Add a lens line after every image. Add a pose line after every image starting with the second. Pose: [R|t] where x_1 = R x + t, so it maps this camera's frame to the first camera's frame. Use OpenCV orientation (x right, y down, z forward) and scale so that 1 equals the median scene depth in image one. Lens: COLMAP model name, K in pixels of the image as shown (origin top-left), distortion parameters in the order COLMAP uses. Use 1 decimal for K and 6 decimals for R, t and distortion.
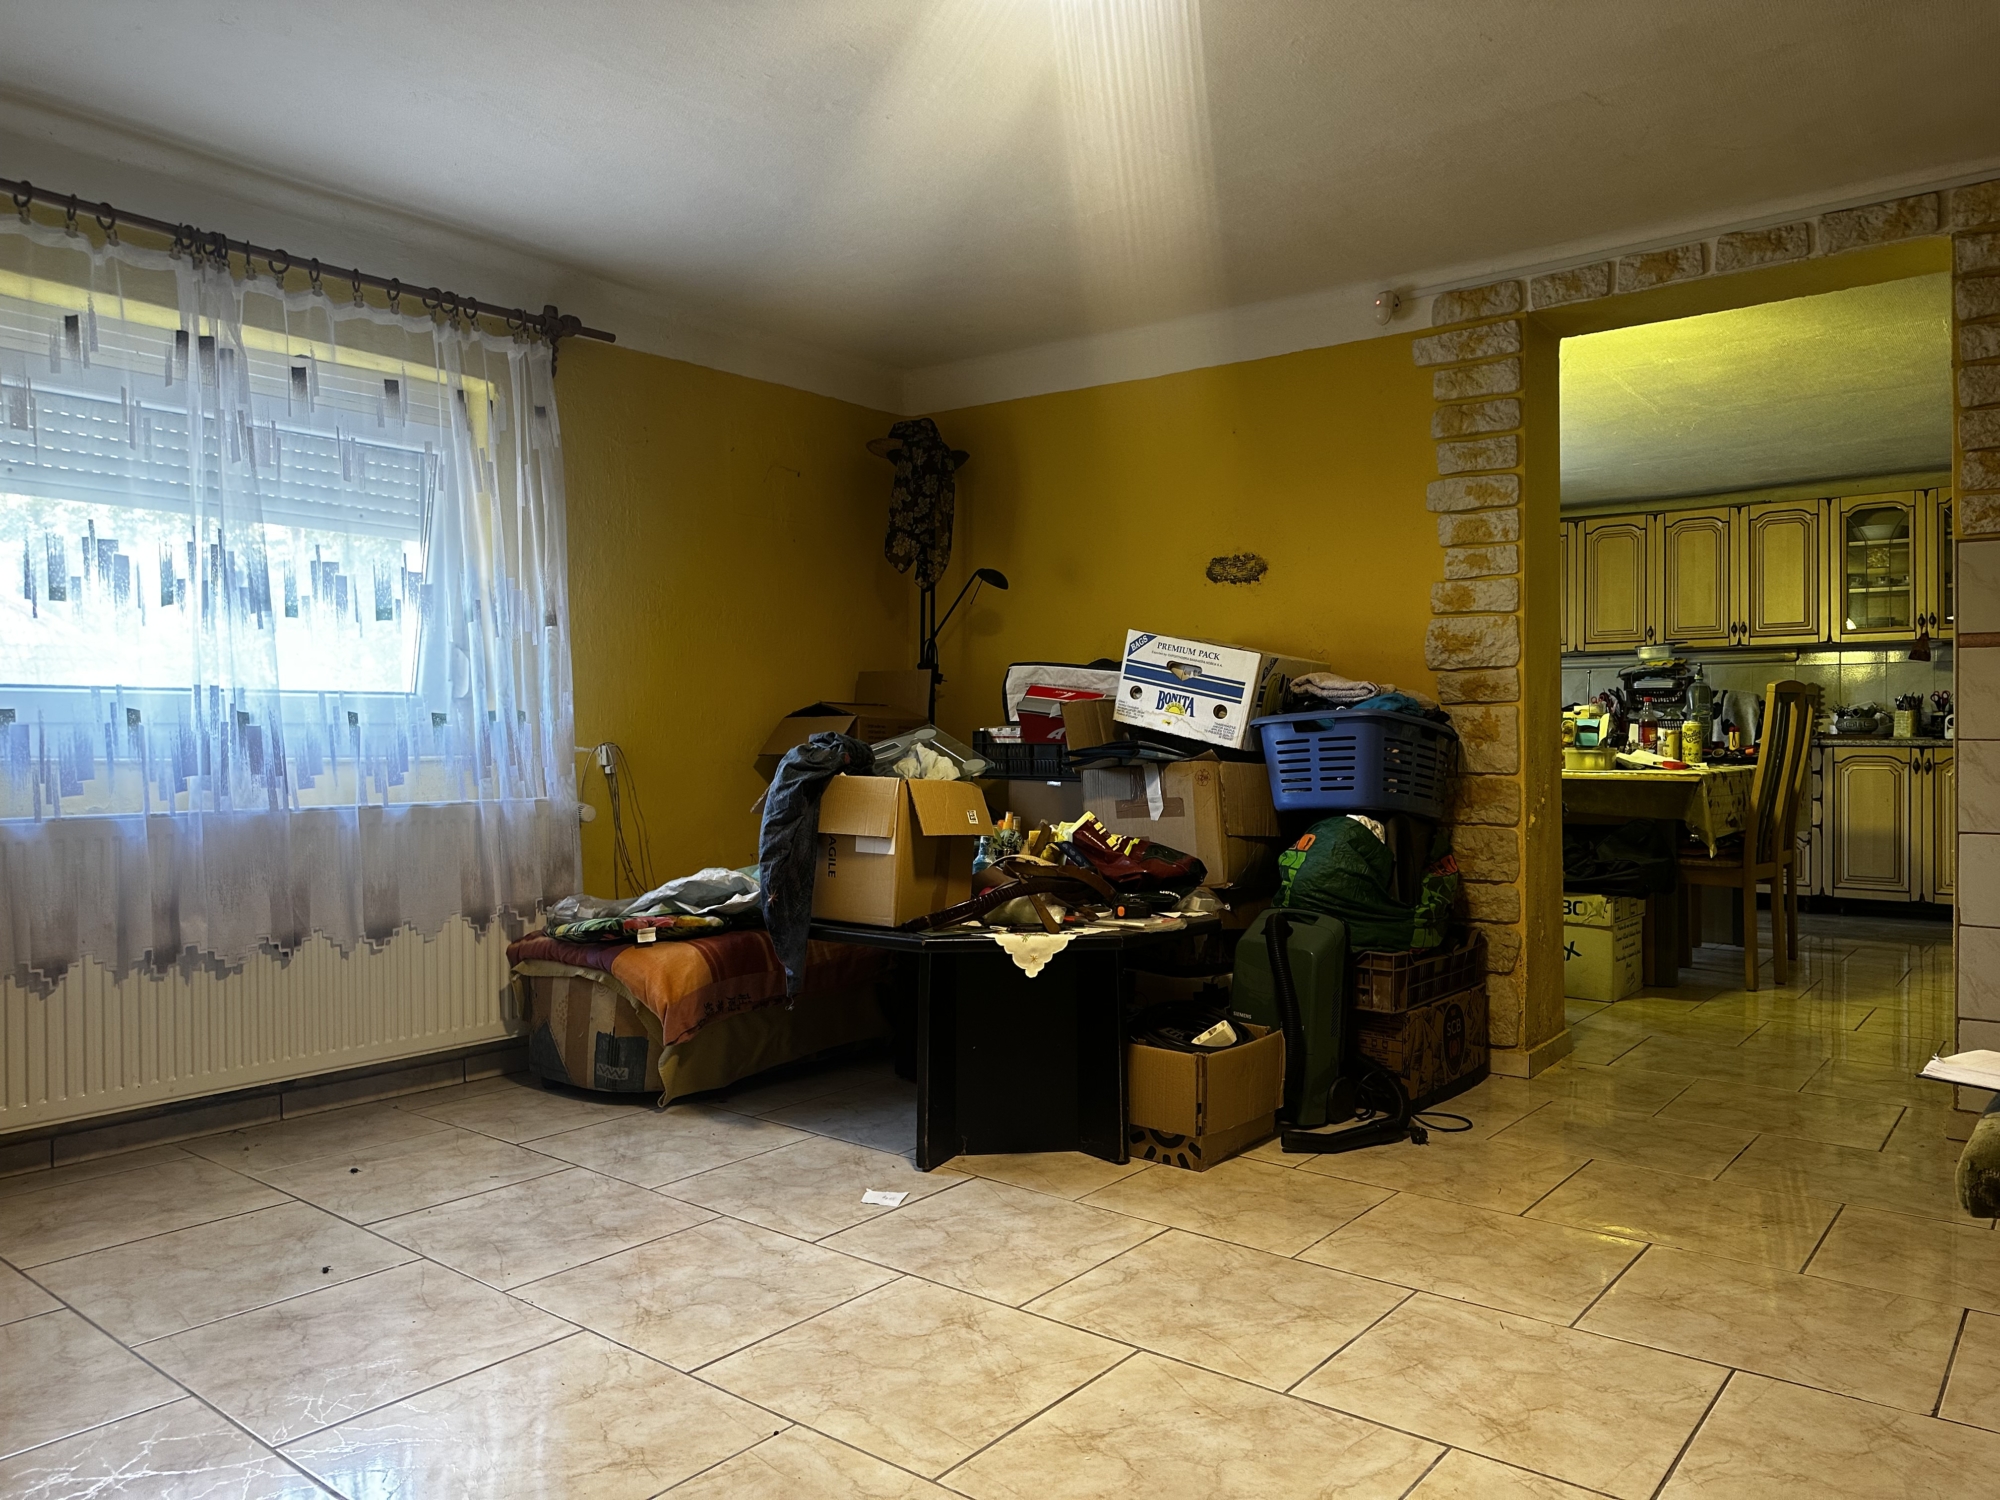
lens RADIAL K [[1385.4, 0, 1002.1], [0, 1385.4, 741.0], [0, 0, 1]] dist [0.138241, -0.193421]
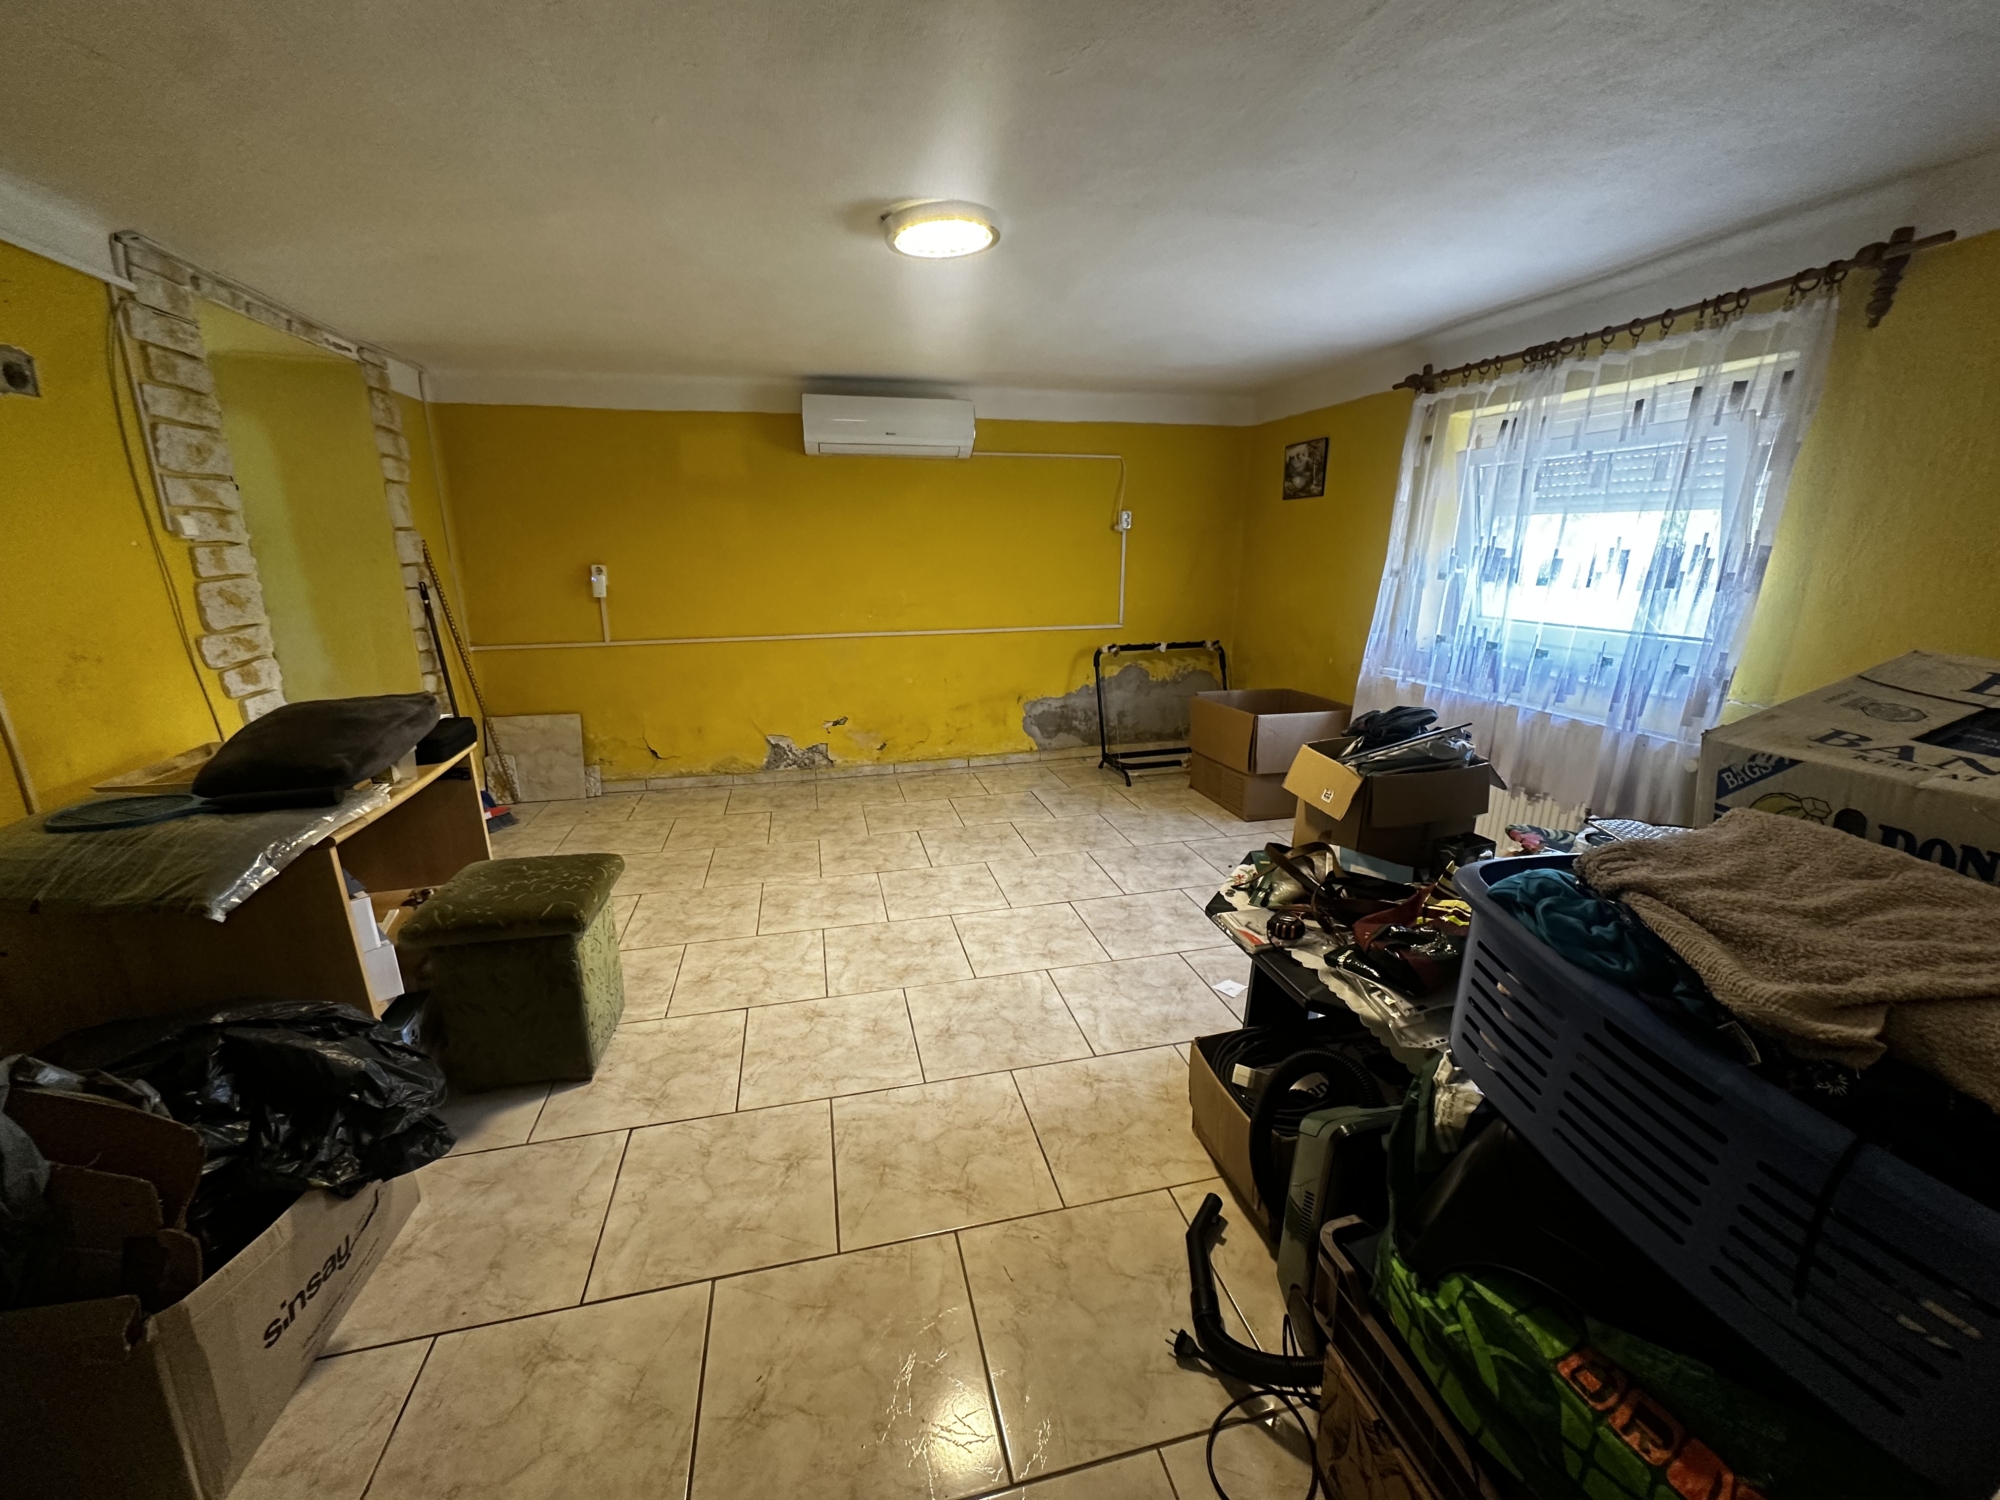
lens RADIAL K [[795.7, 0, 999.2], [0, 795.7, 755.5], [0, 0, 1]] dist [-0.002810, -0.000310]
pose [[-0.612689, 0.209934, -0.761932, 0.558144], [0.003148, 0.964715, 0.263276, -0.131785], [0.790318, 0.158908, -0.591731, 1.013693]]
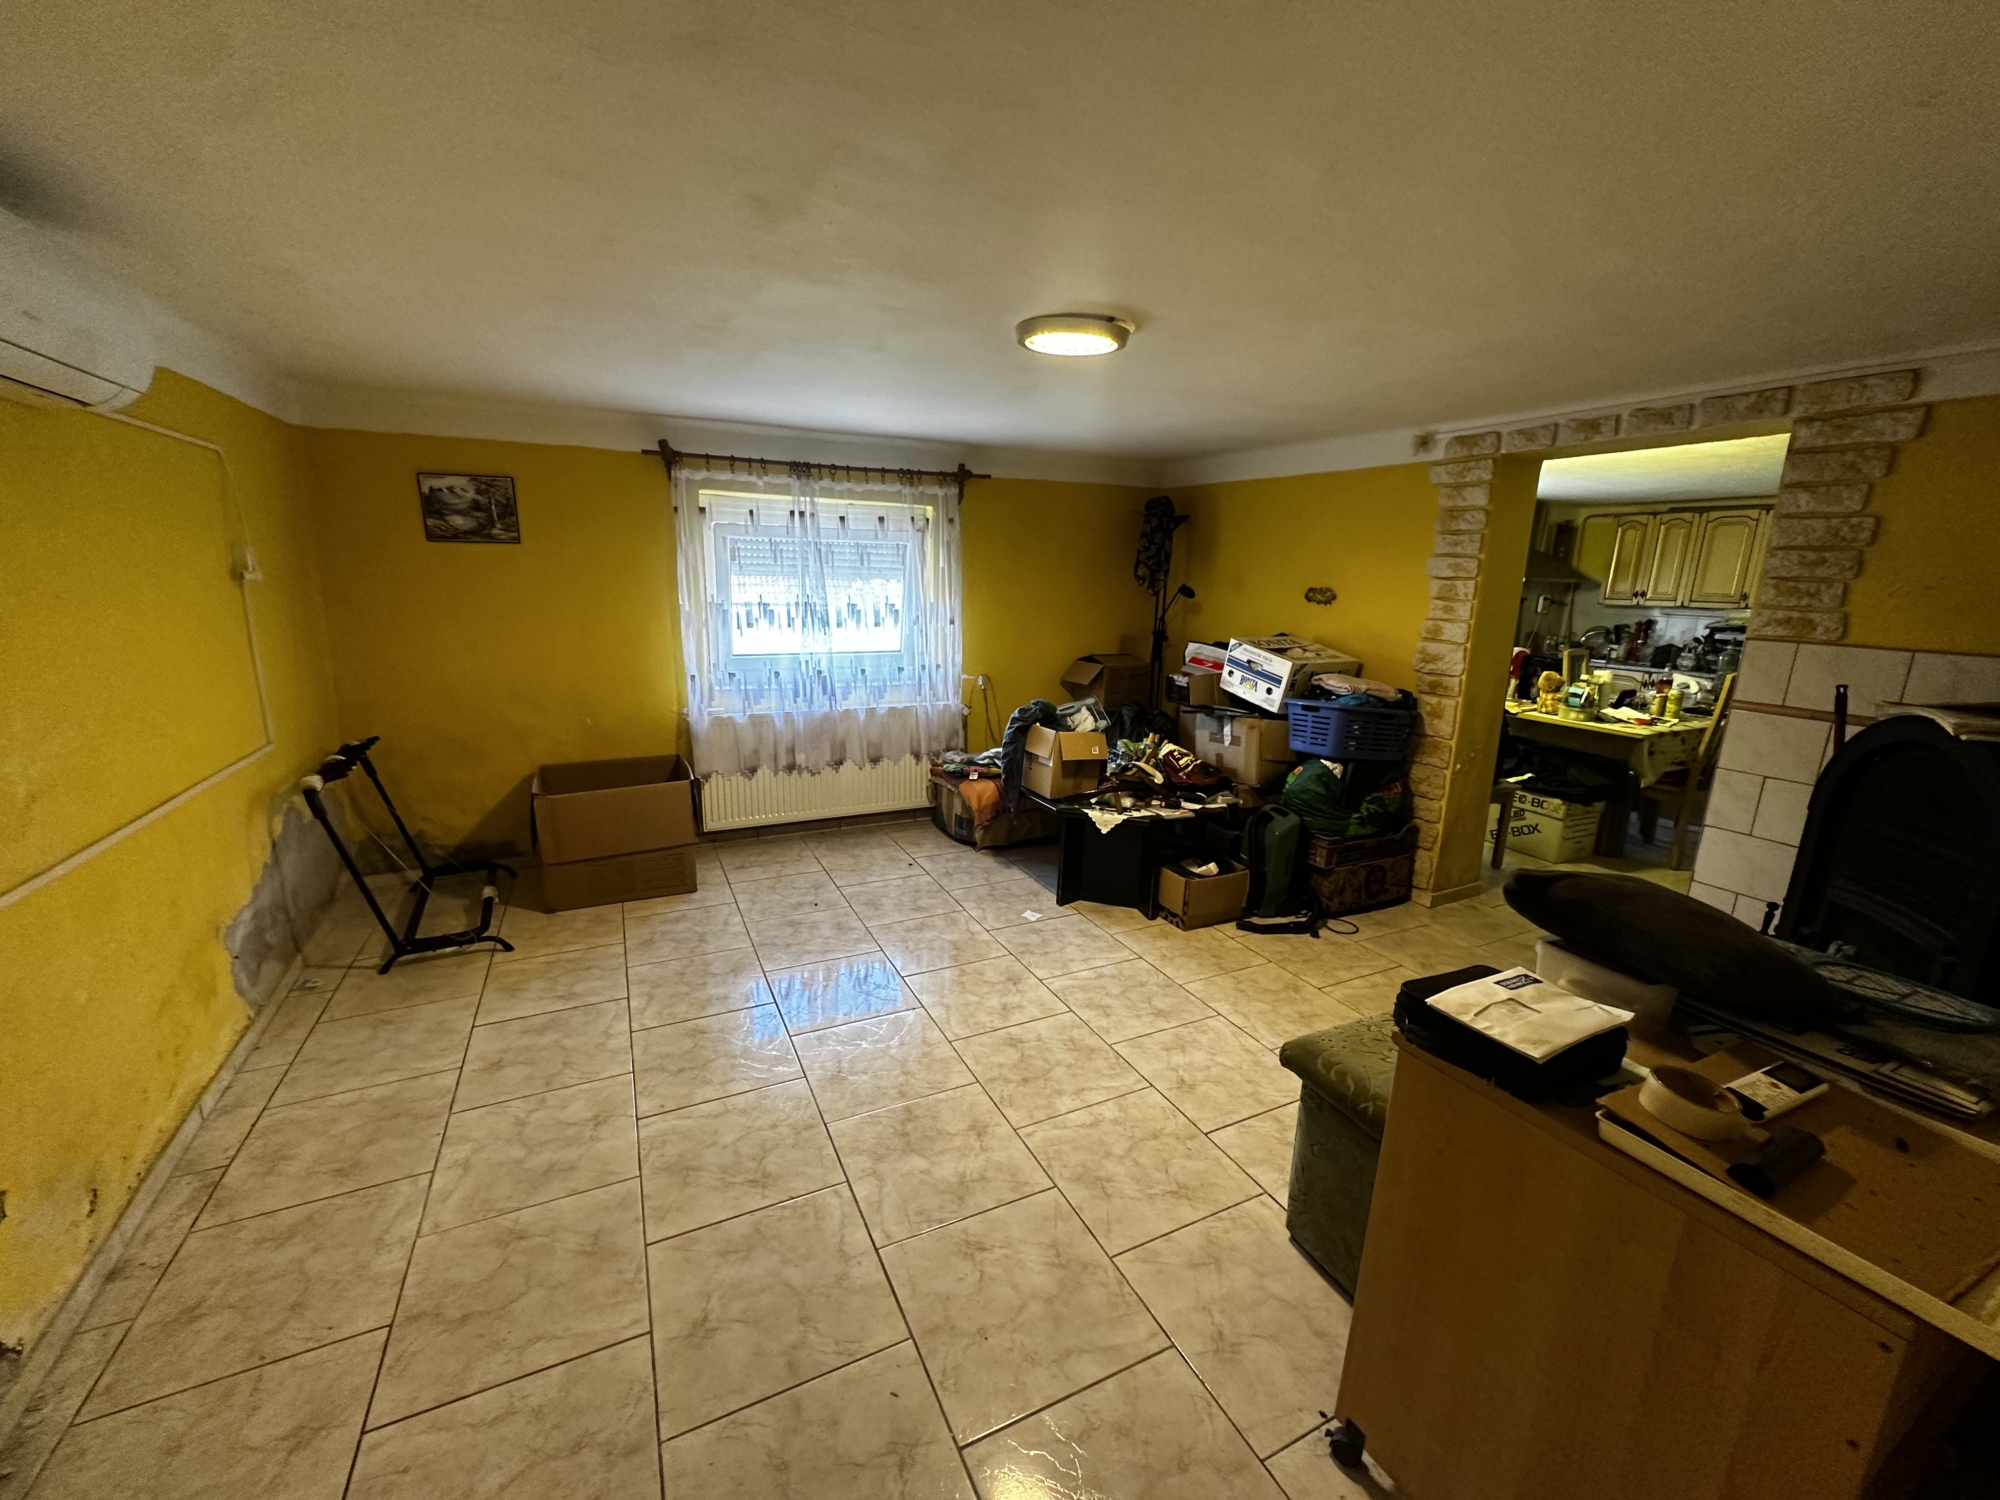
lens RADIAL K [[795.7, 0, 999.2], [0, 795.7, 755.5], [0, 0, 1]] dist [-0.002810, -0.000310]
pose [[0.903822, 0.117763, -0.411386, 0.291972], [-0.027149, 0.975230, 0.219522, -0.167360], [0.427047, -0.187241, 0.884631, -0.094667]]
